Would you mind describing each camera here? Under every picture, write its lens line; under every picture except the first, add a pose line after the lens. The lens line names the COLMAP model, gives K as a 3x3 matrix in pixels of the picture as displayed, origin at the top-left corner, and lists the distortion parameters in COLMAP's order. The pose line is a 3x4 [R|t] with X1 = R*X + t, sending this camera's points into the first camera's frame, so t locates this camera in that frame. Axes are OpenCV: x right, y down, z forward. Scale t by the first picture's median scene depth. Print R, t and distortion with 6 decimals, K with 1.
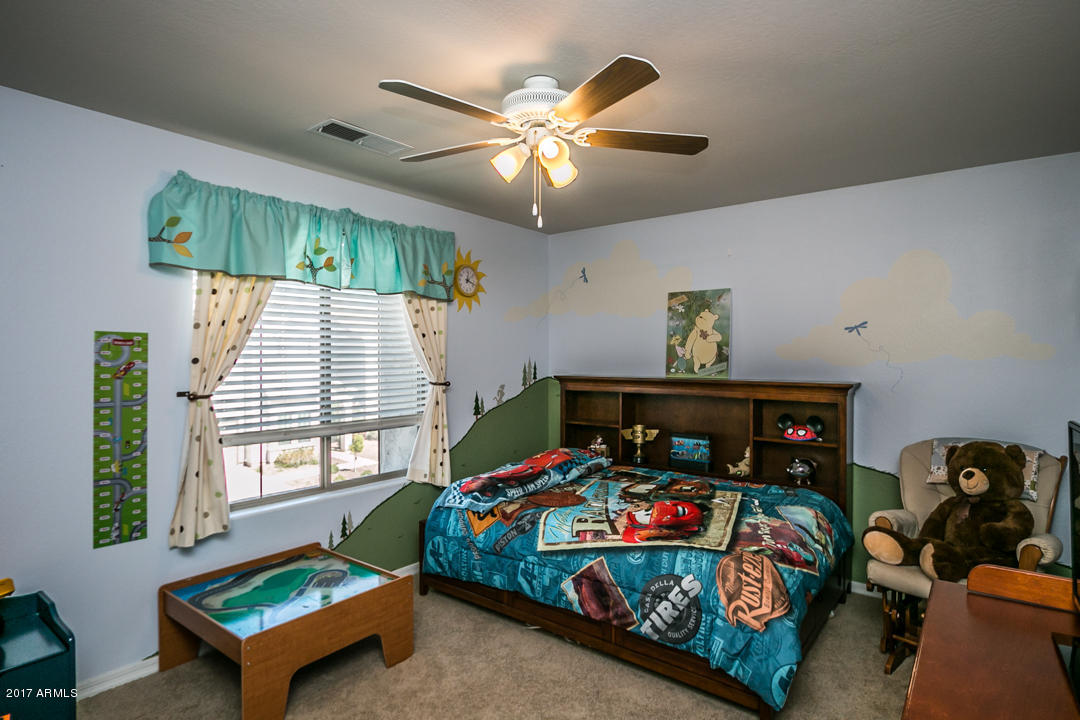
lens RADIAL K [[563.2, 0, 540.0], [0, 563.2, 360.0], [0, 0, 1]] dist [-0.029465, 0.000031]
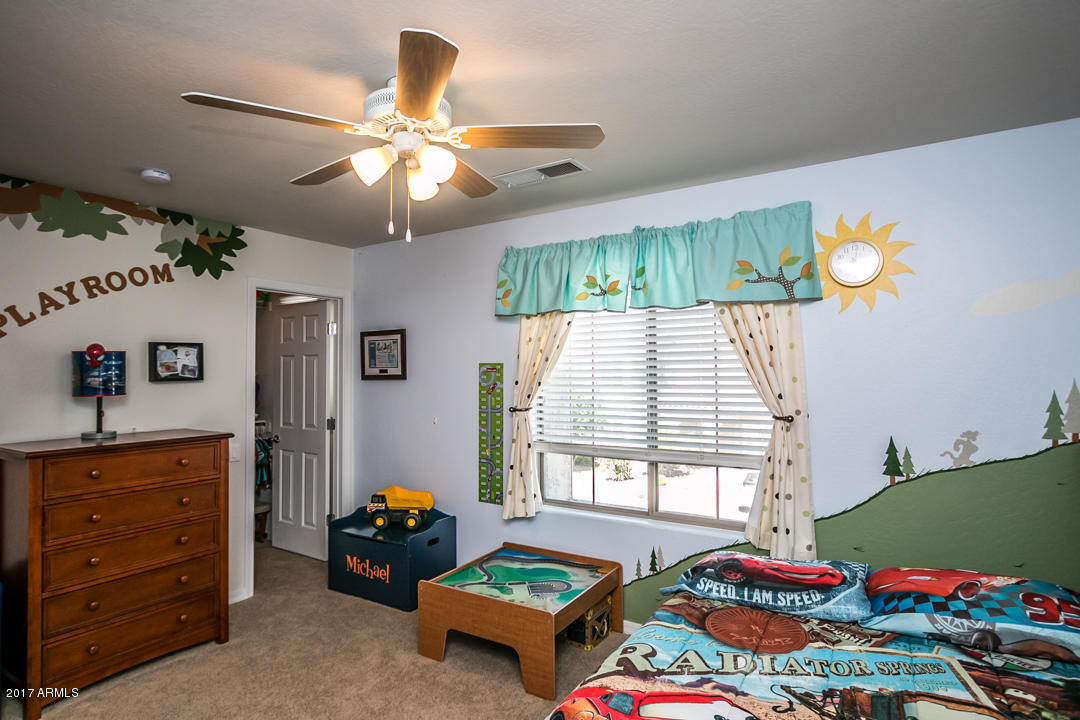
lens RADIAL K [[563.2, 0, 540.0], [0, 563.2, 360.0], [0, 0, 1]] dist [-0.029465, 0.000031]
pose [[0.107520, -0.026309, -0.993855, 0.707370], [-0.002906, 0.999637, -0.026776, -0.016496], [0.994199, 0.005767, 0.107405, 0.868040]]
